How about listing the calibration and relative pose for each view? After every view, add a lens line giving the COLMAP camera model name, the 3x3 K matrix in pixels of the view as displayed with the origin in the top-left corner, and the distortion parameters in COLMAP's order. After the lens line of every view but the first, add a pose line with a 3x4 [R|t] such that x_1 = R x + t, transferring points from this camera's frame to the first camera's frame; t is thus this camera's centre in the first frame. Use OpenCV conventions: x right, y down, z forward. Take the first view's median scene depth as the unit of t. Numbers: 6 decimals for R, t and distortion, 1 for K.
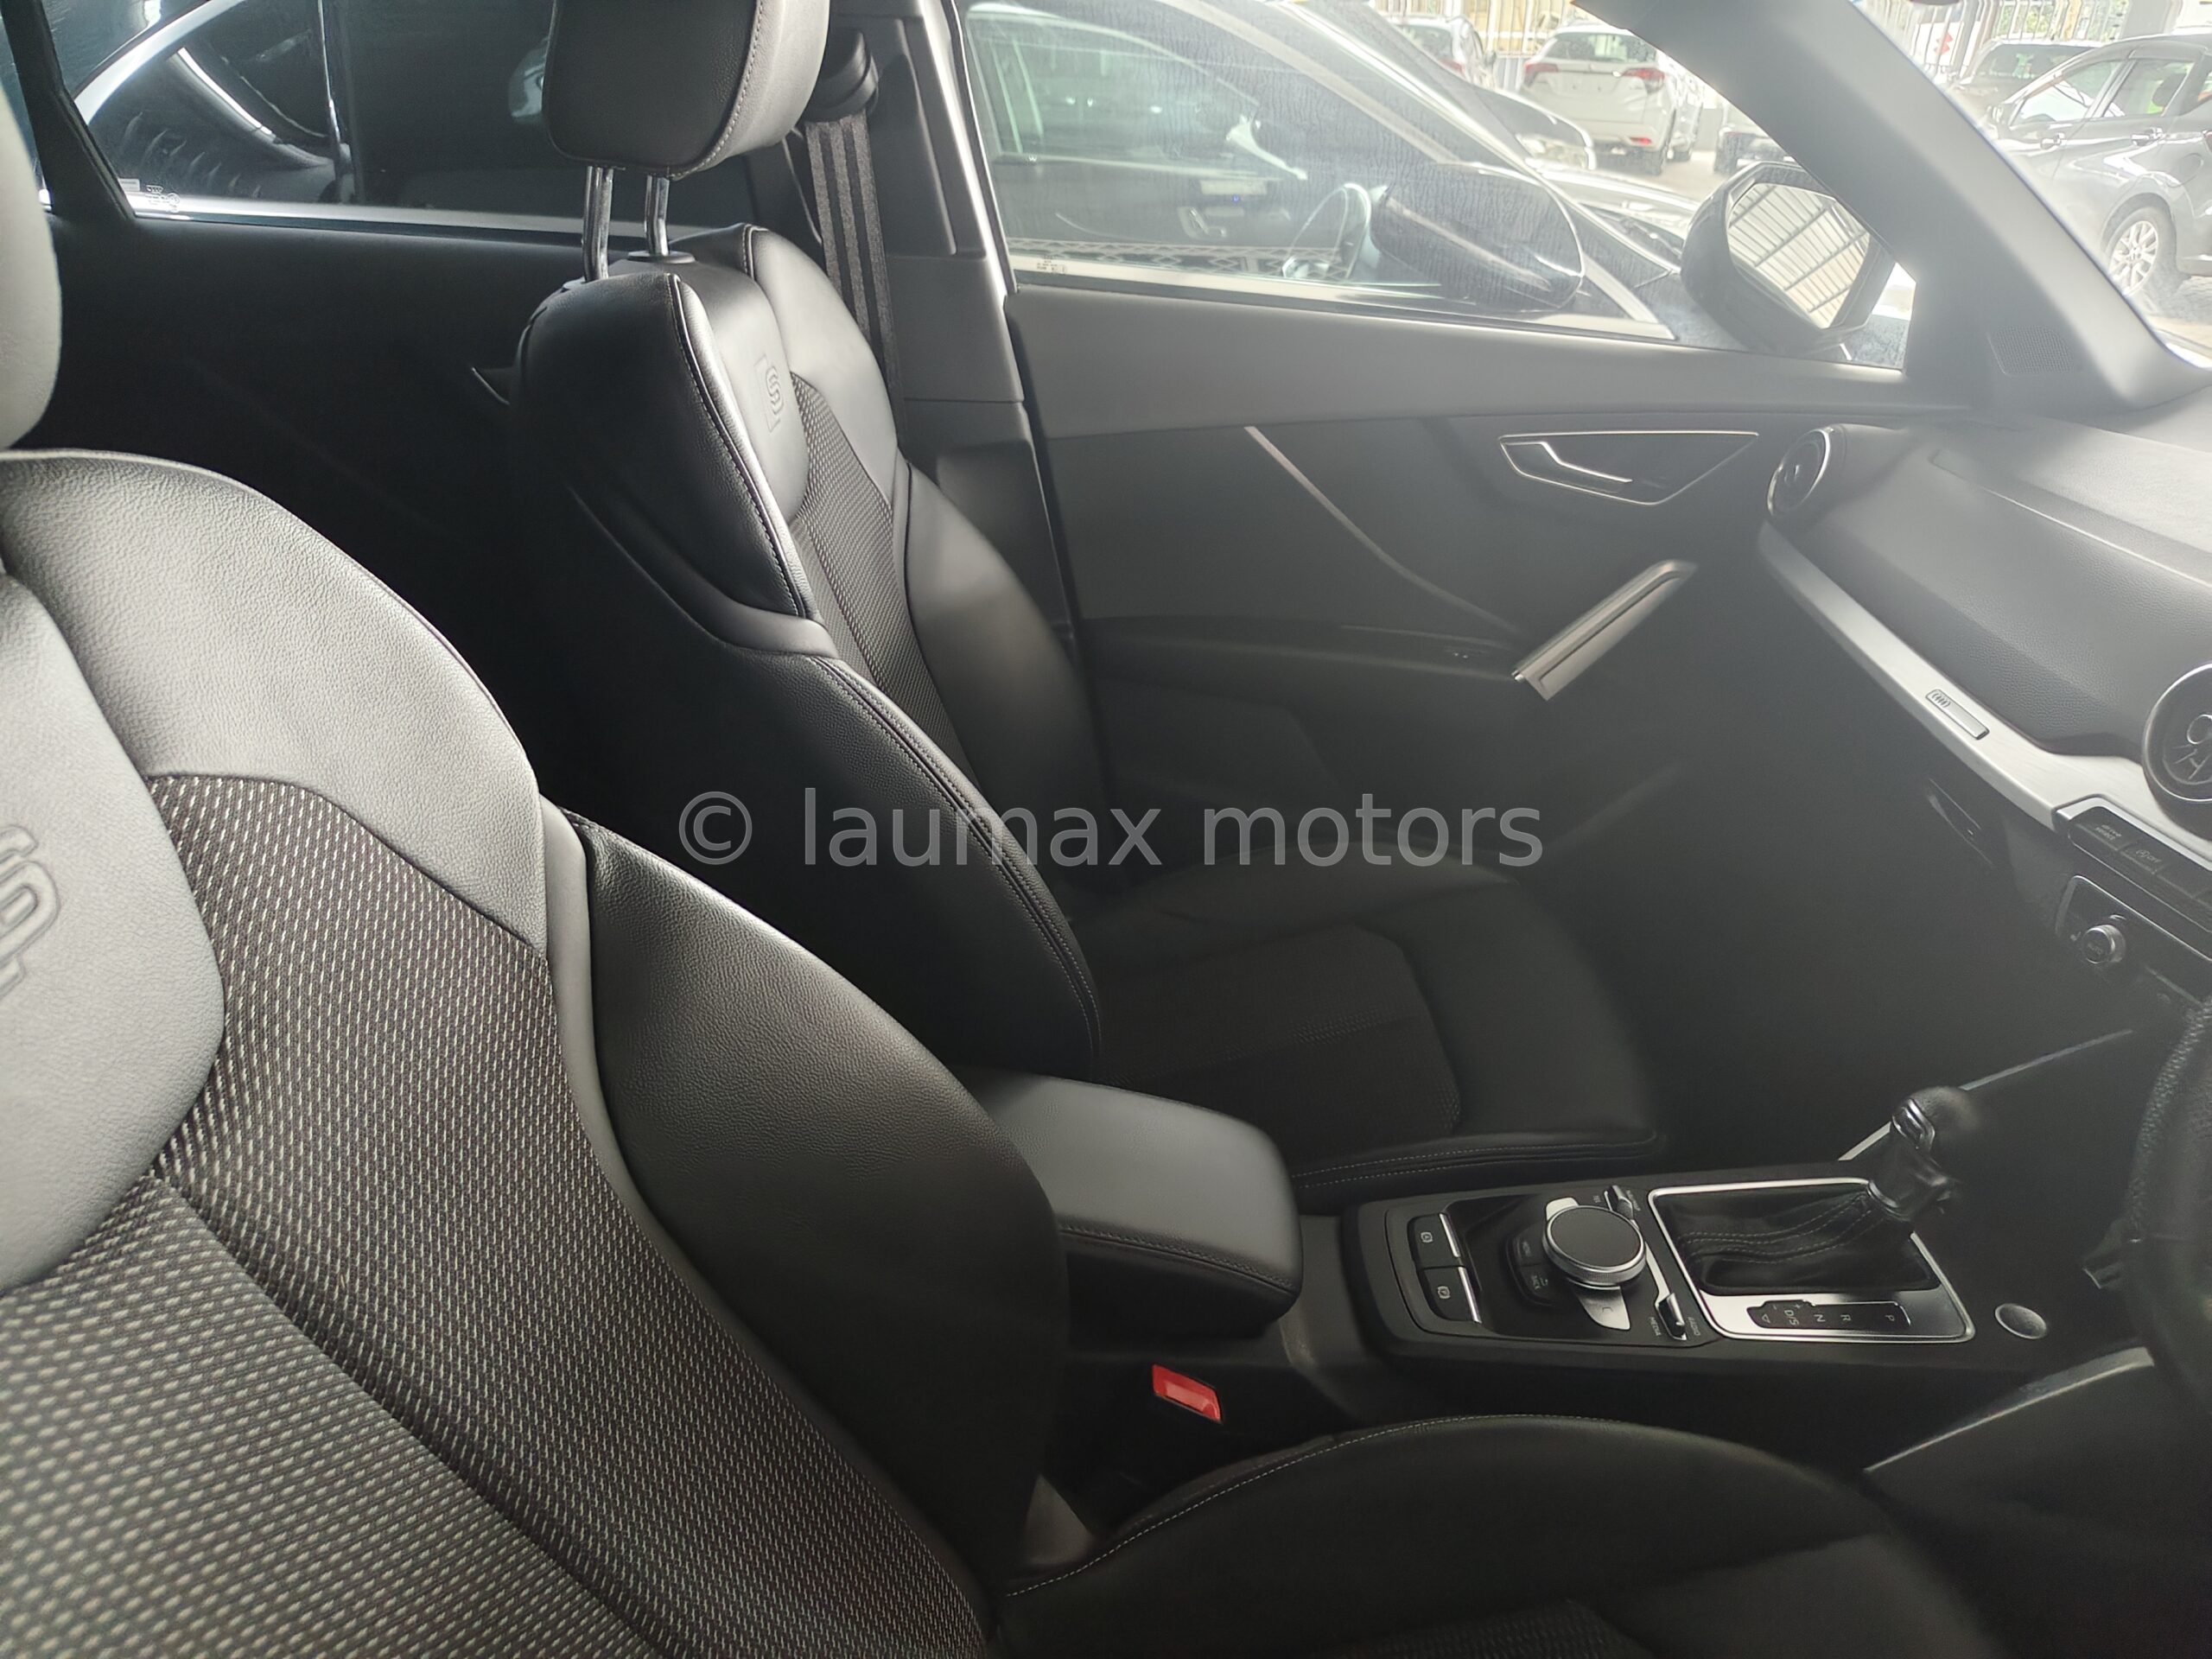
lens RADIAL K [[1515.1, 0, 1105.7], [0, 1515.1, 869.9], [0, 0, 1]] dist [-0.009054, -0.001015]
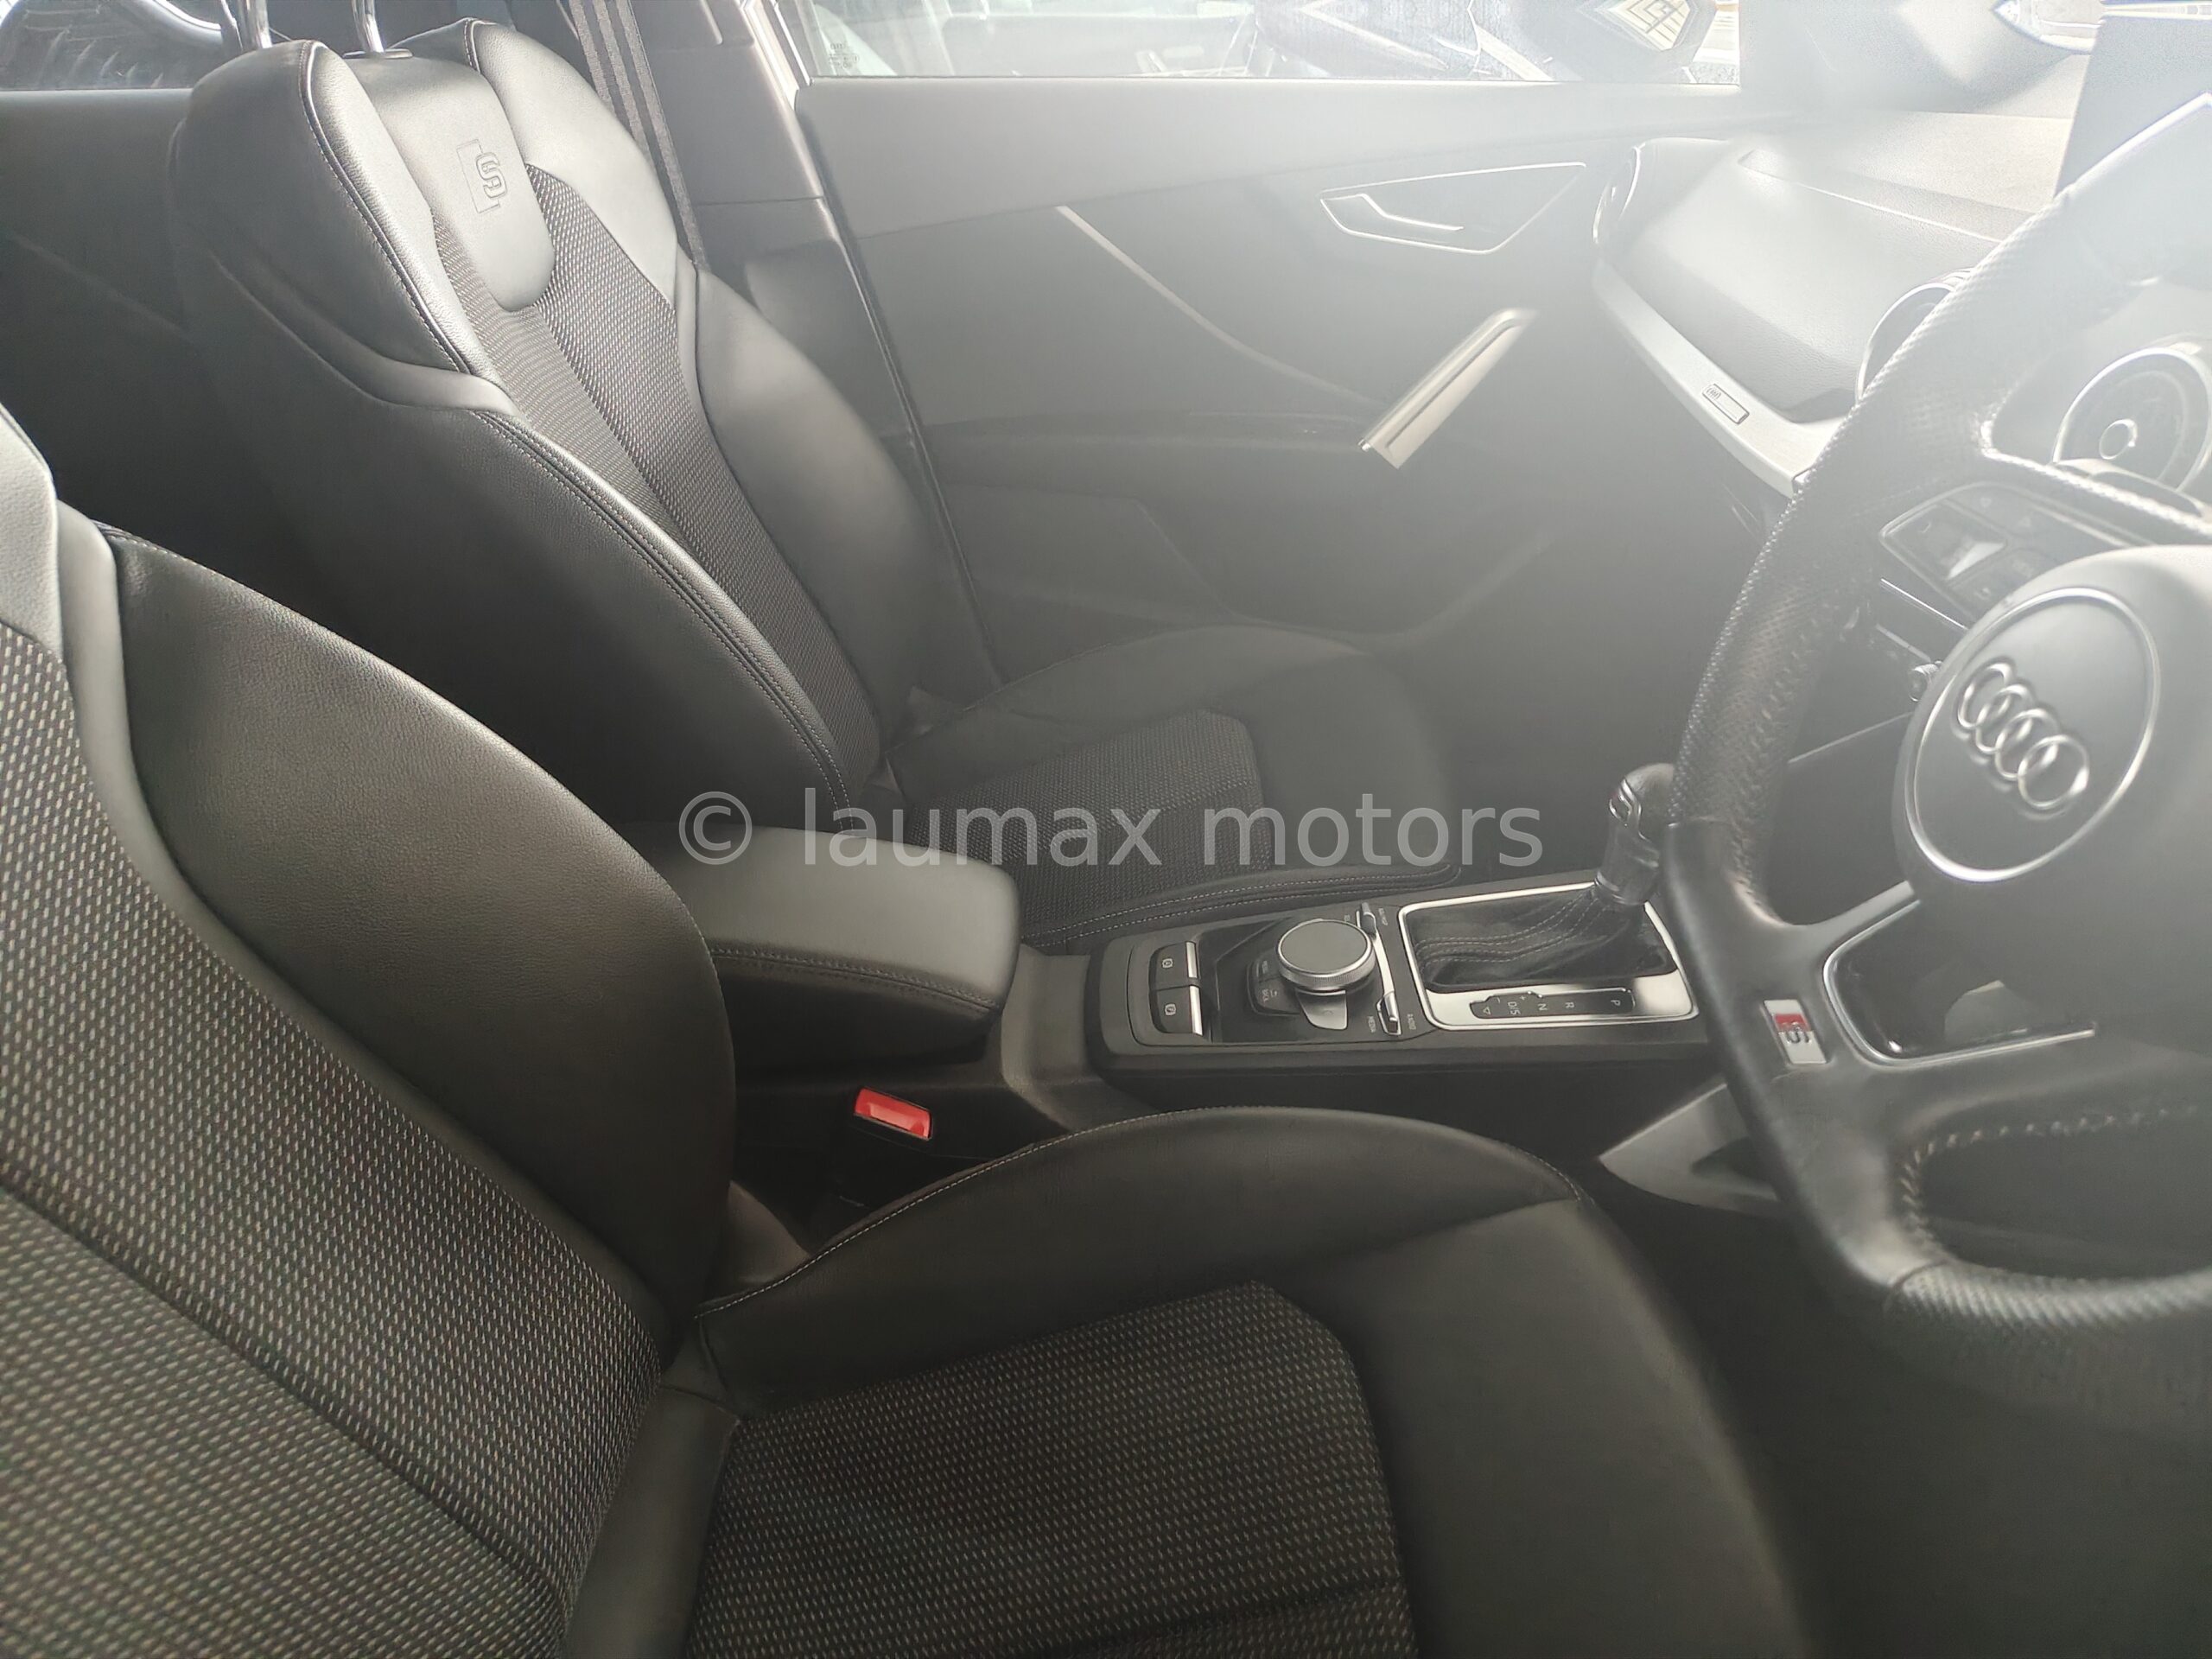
lens RADIAL K [[1511.9, 0, 1108.6], [0, 1511.9, 828.9], [0, 0, 1]] dist [0.006348, -0.002337]
pose [[0.996201, -0.069221, -0.052839, 0.245517], [0.071292, 0.996717, 0.038366, 0.120489], [0.050010, -0.041987, 0.997866, 0.011580]]
